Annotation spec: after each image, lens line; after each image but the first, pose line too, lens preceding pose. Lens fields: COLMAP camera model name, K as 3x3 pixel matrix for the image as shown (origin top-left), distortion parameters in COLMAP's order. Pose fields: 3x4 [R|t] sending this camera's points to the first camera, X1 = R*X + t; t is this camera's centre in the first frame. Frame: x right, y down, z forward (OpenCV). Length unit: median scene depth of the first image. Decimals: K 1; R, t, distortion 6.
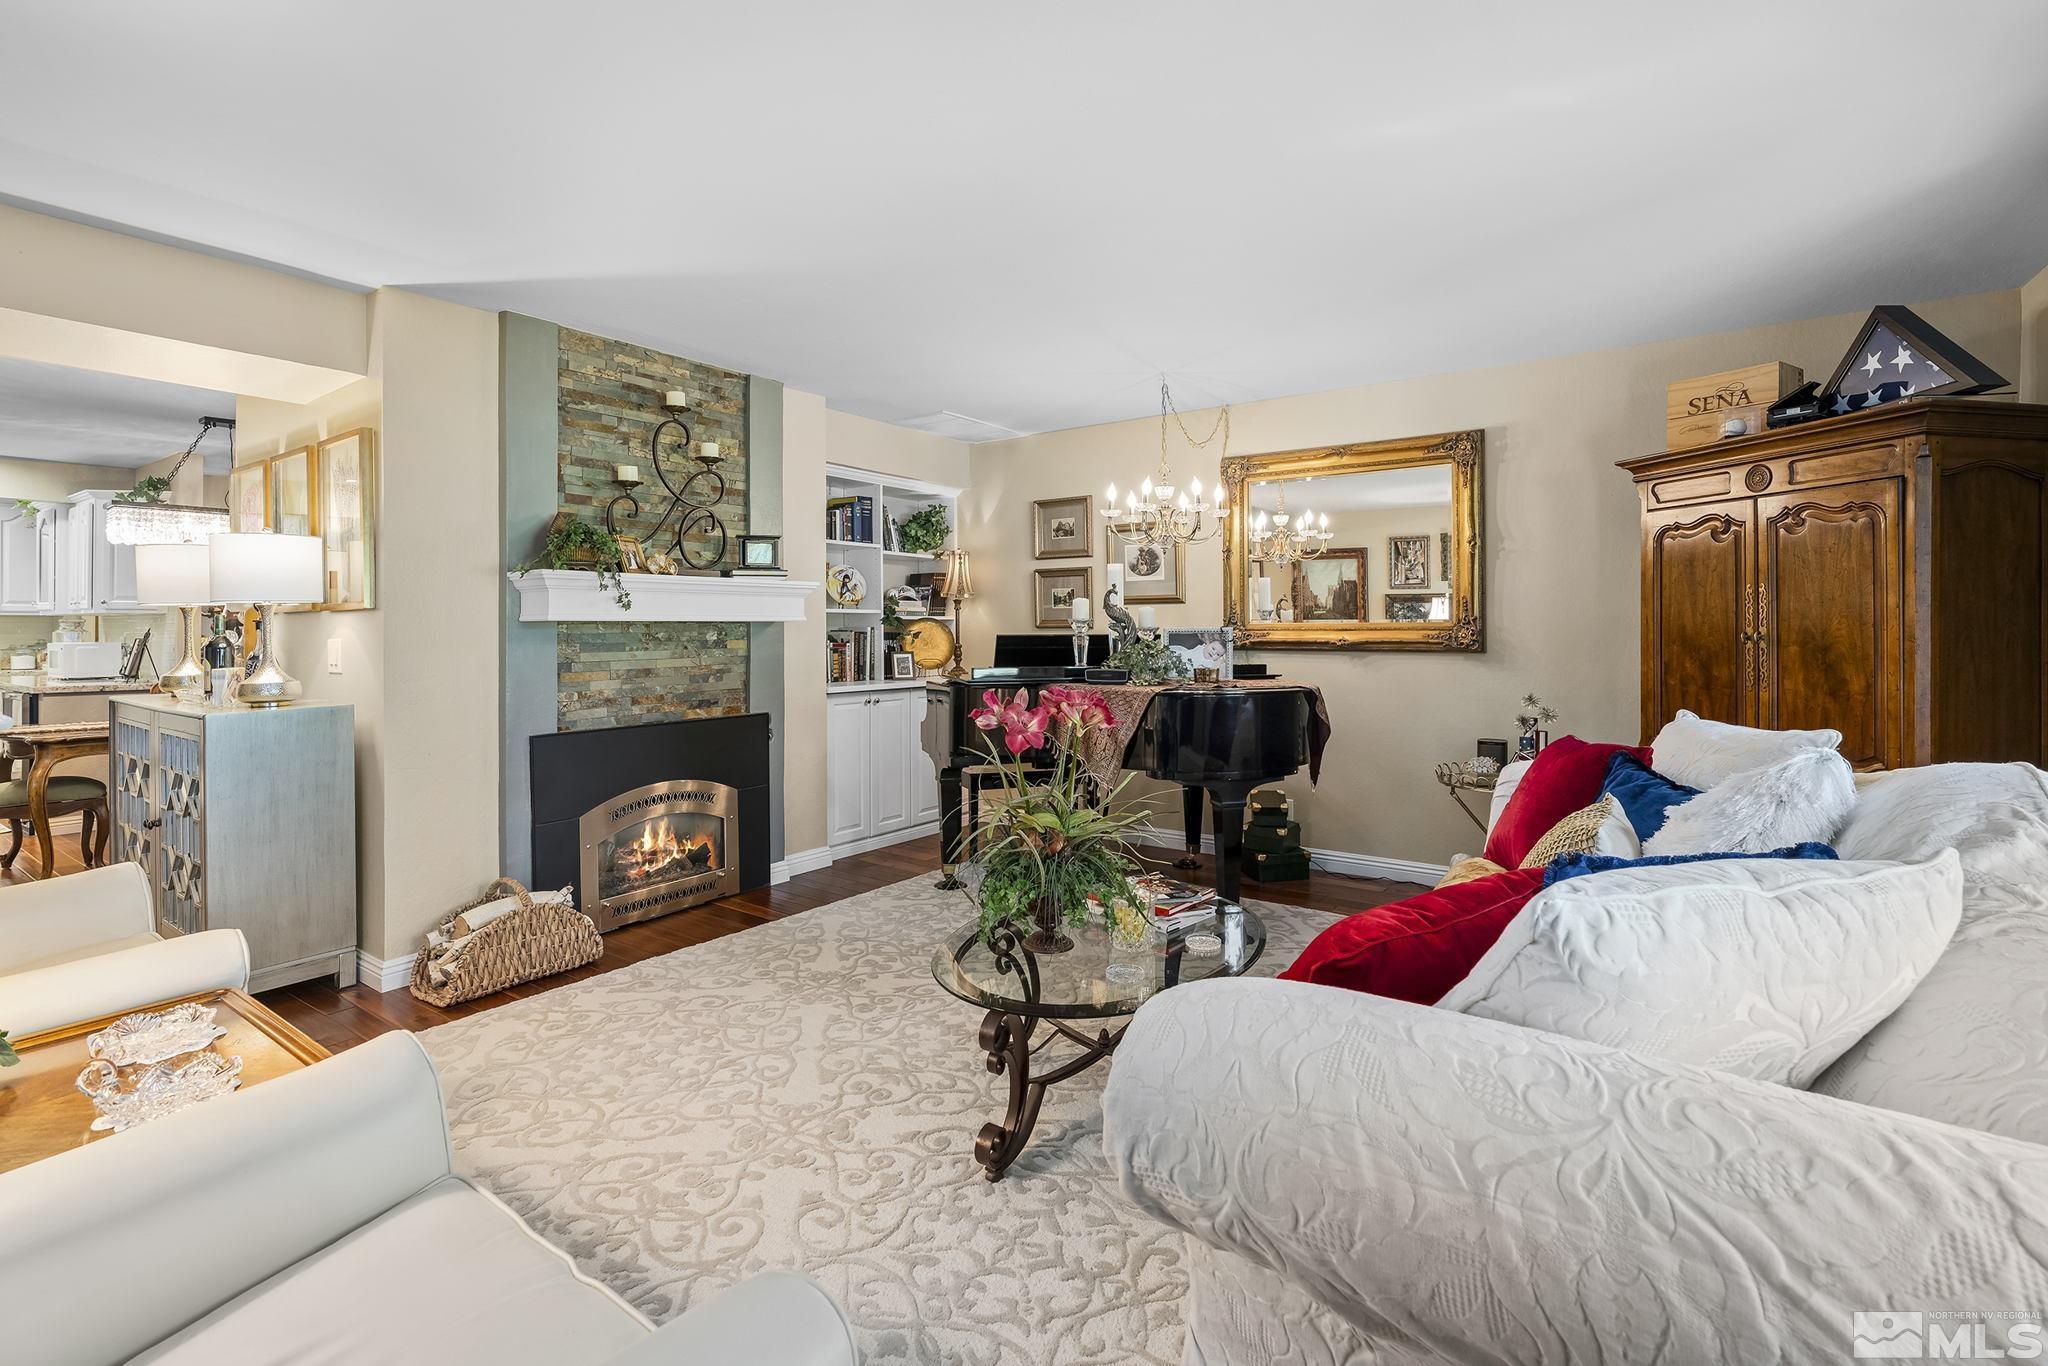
lens RADIAL K [[951.2, 0, 1004.0], [0, 951.2, 615.3], [0, 0, 1]] dist [-0.000916, 0.001814]
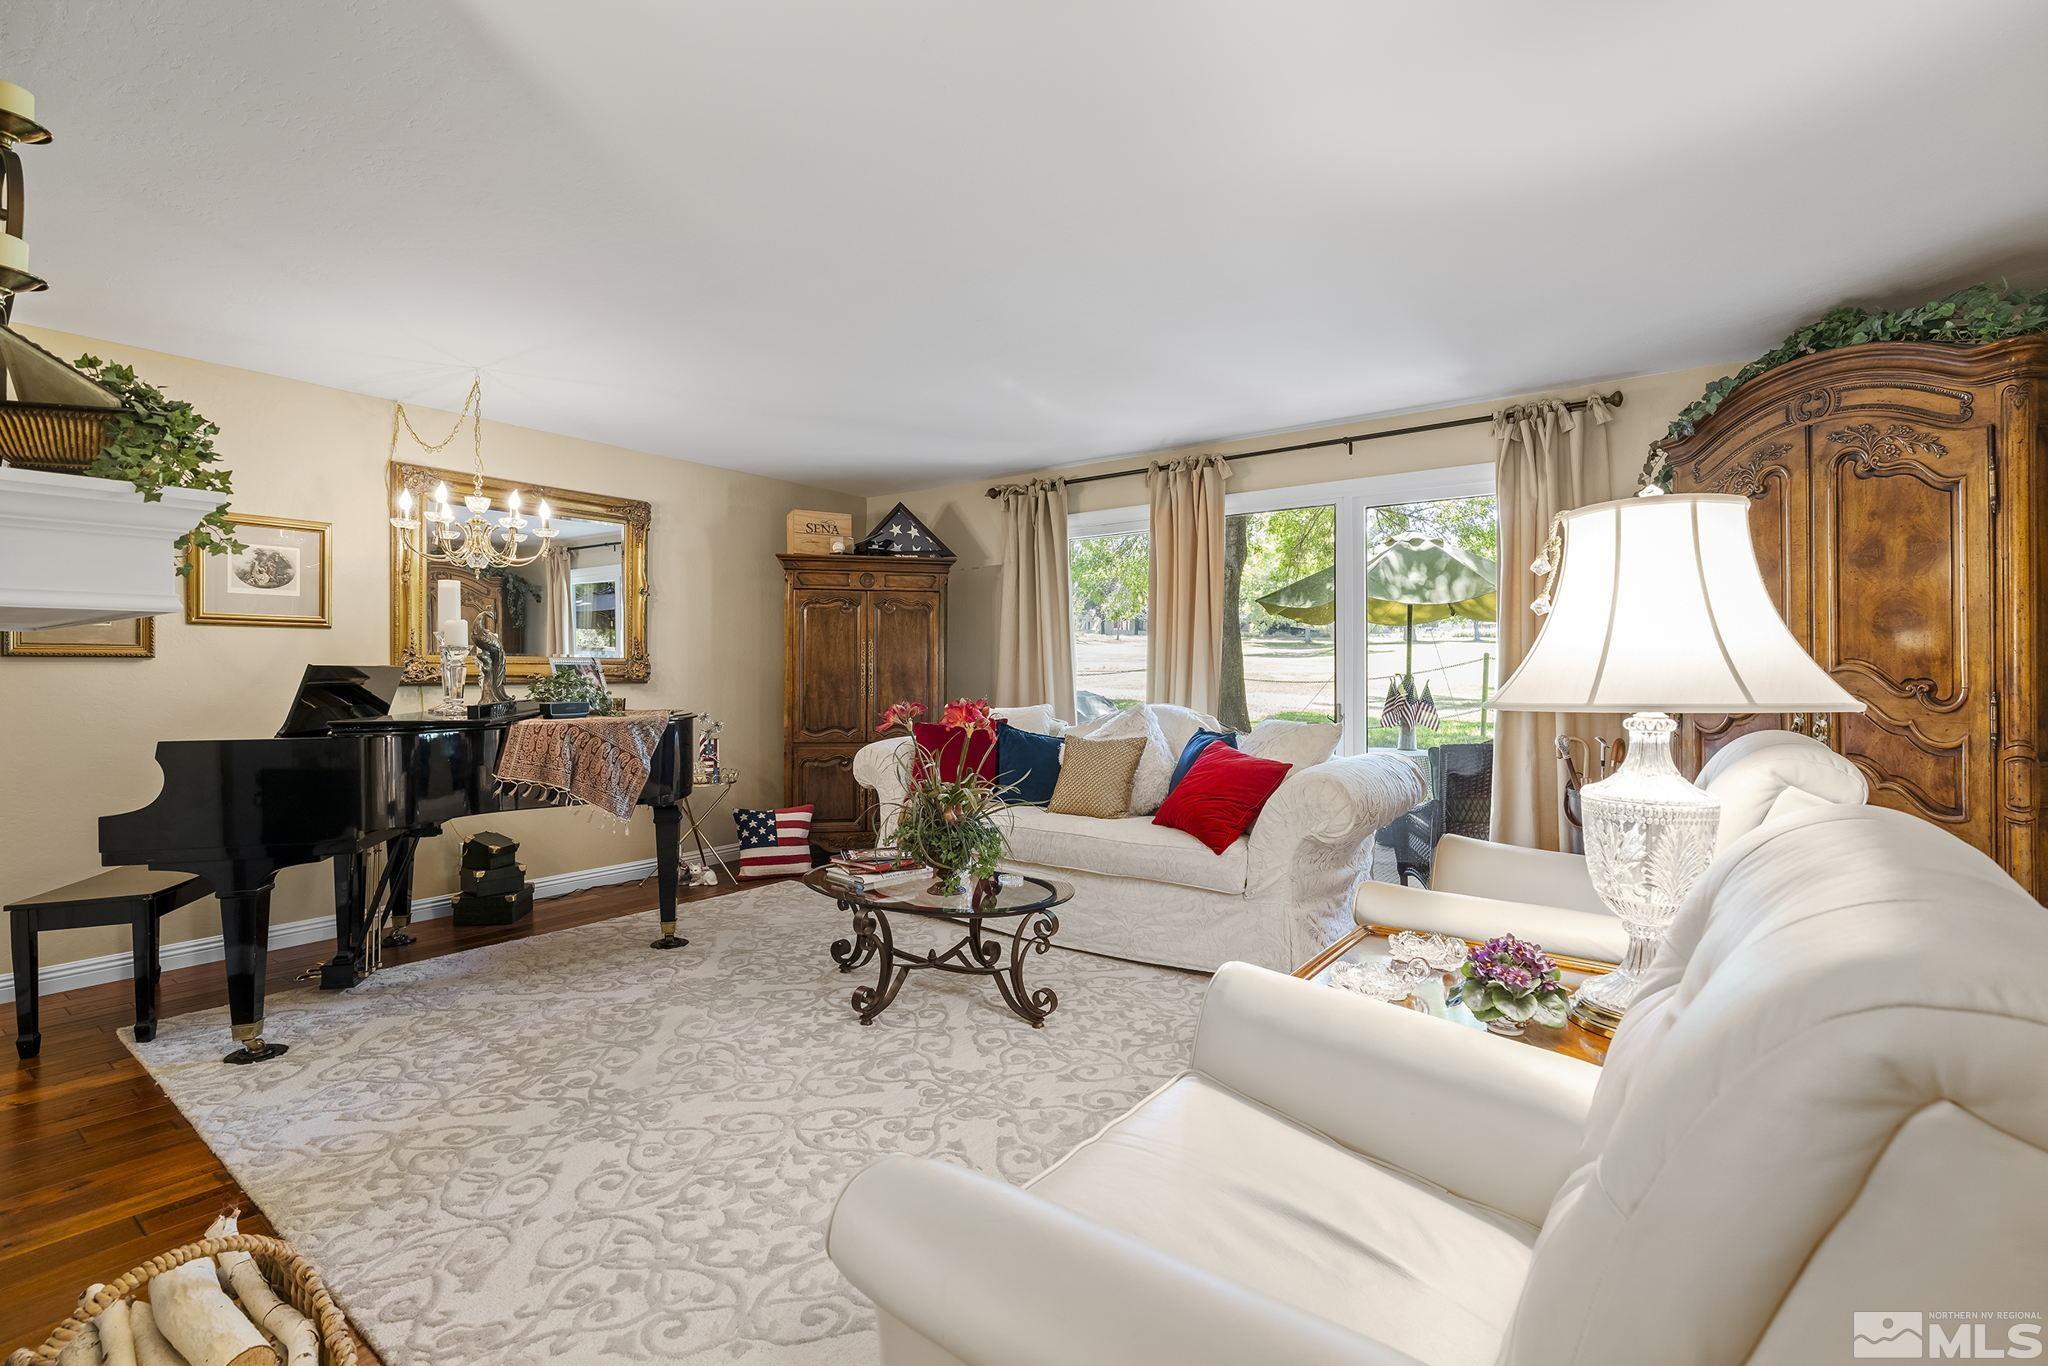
lens RADIAL K [[951.2, 0, 1025.8], [0, 951.2, 681.1], [0, 0, 1]] dist [-0.000916, 0.001814]
pose [[-0.010967, -0.004889, 0.999928, -0.813790], [-0.011029, 0.999928, 0.004768, 0.027632], [-0.999879, -0.010976, -0.011020, 0.572878]]
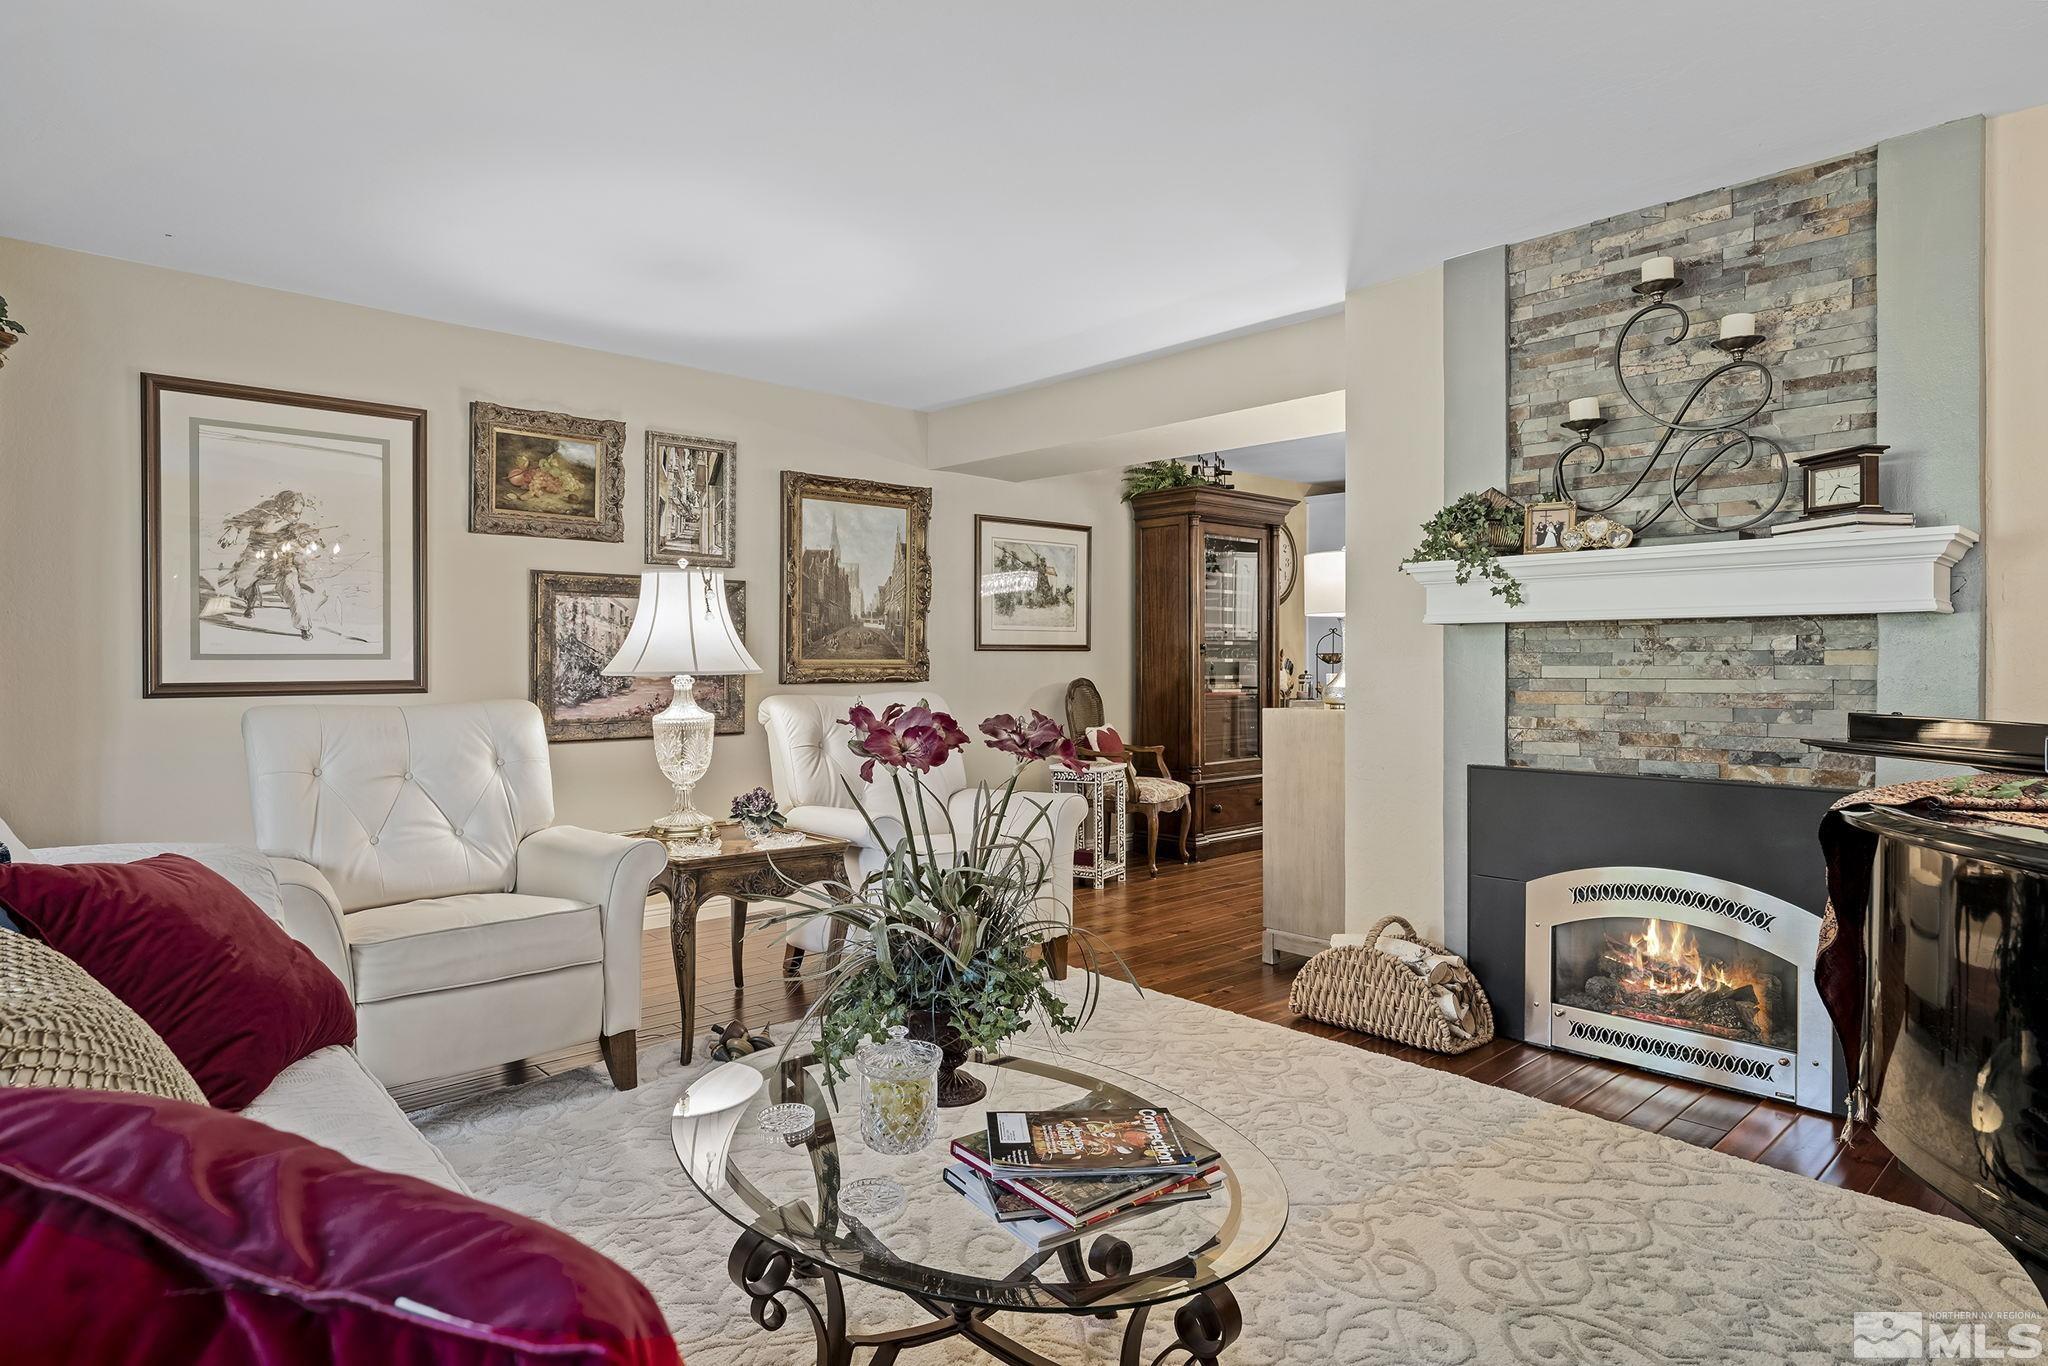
lens RADIAL K [[1113.7, 0, 1019.1], [0, 1113.7, 668.8], [0, 0, 1]] dist [0.000295, 0.002794]
pose [[-0.184851, 0.008245, -0.982732, 0.494283], [0.008790, 0.999939, 0.006736, 0.032159], [0.982727, -0.007393, -0.184913, 0.753421]]
